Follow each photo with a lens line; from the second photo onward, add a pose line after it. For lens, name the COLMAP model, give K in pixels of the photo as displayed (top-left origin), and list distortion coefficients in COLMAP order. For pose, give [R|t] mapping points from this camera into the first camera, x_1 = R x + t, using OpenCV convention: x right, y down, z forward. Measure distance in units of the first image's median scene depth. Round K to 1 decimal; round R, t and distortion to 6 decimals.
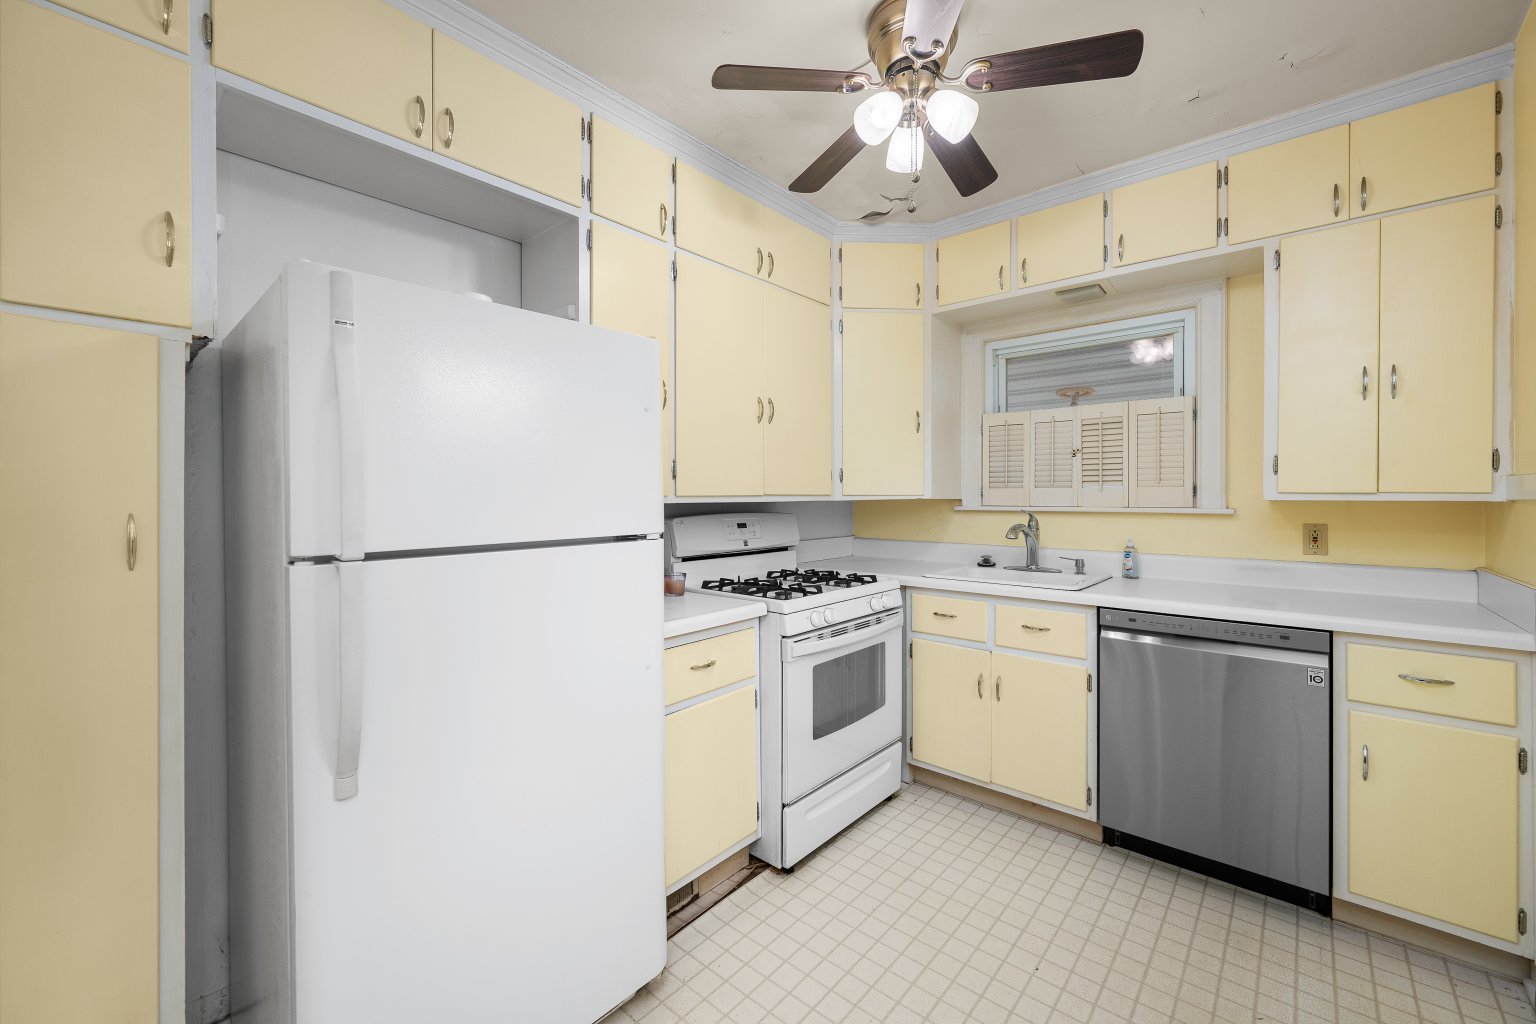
lens RADIAL K [[608.3, 0, 774.6], [0, 608.3, 500.1], [0, 0, 1]] dist [-0.006754, -0.000118]
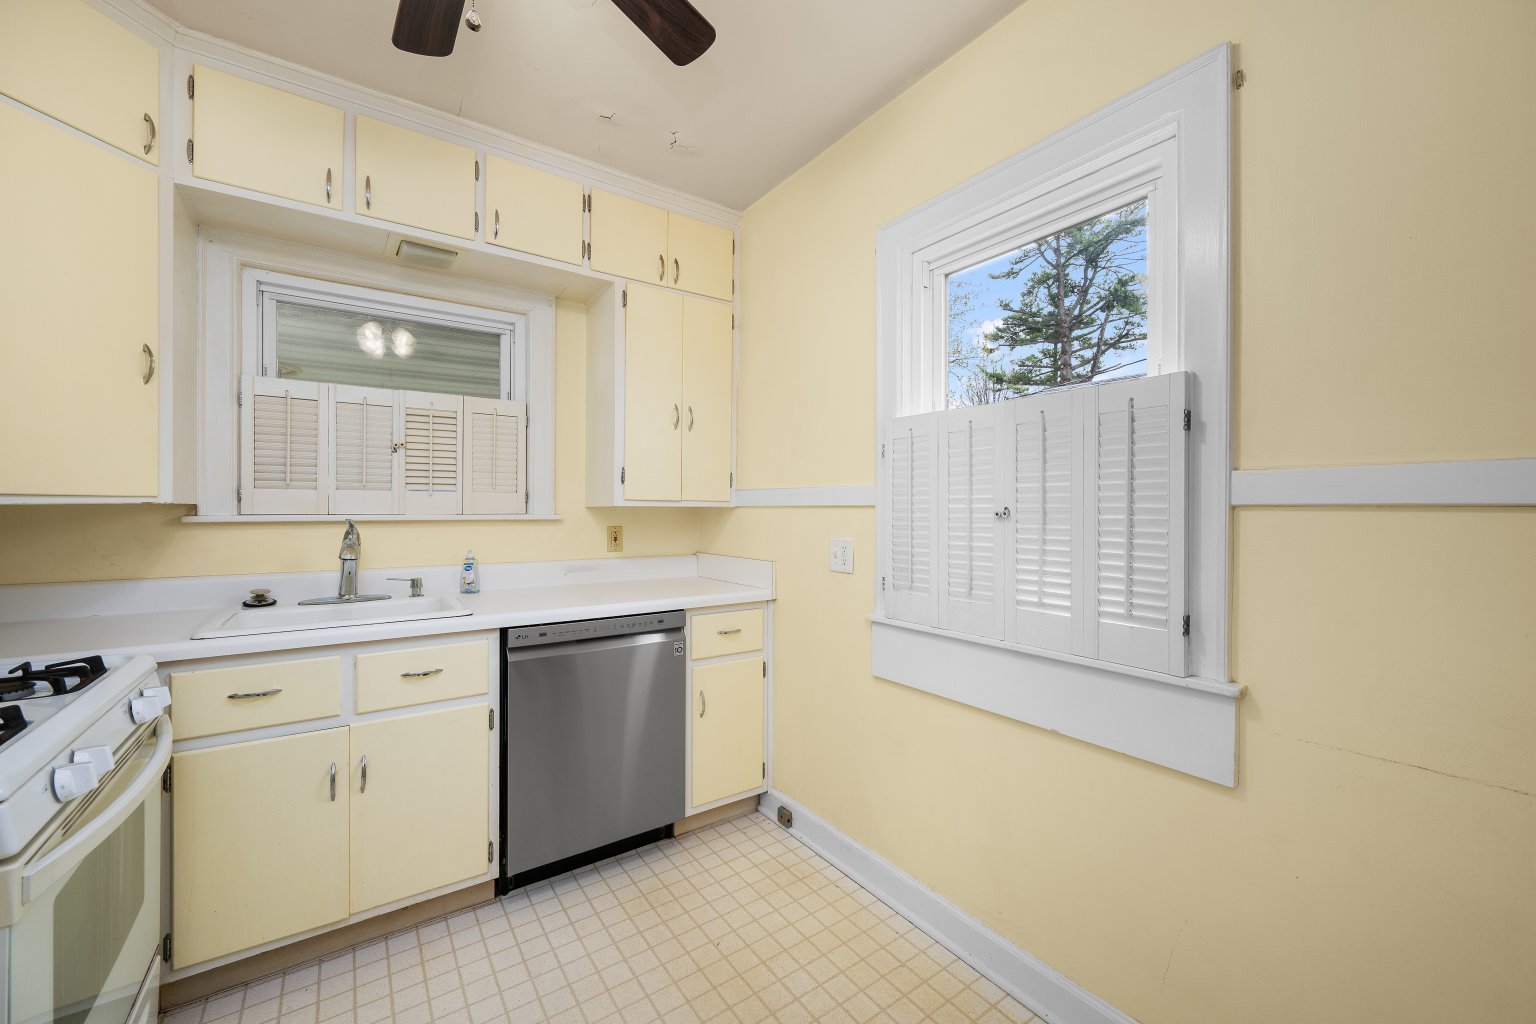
lens RADIAL K [[608.3, 0, 768.5], [0, 608.3, 511.6], [0, 0, 1]] dist [-0.006754, -0.000118]
pose [[0.236760, -0.004945, 0.971556, -0.180942], [0.001463, 0.999988, 0.004733, 0.004236], [-0.971567, 0.000301, 0.236764, 0.349239]]
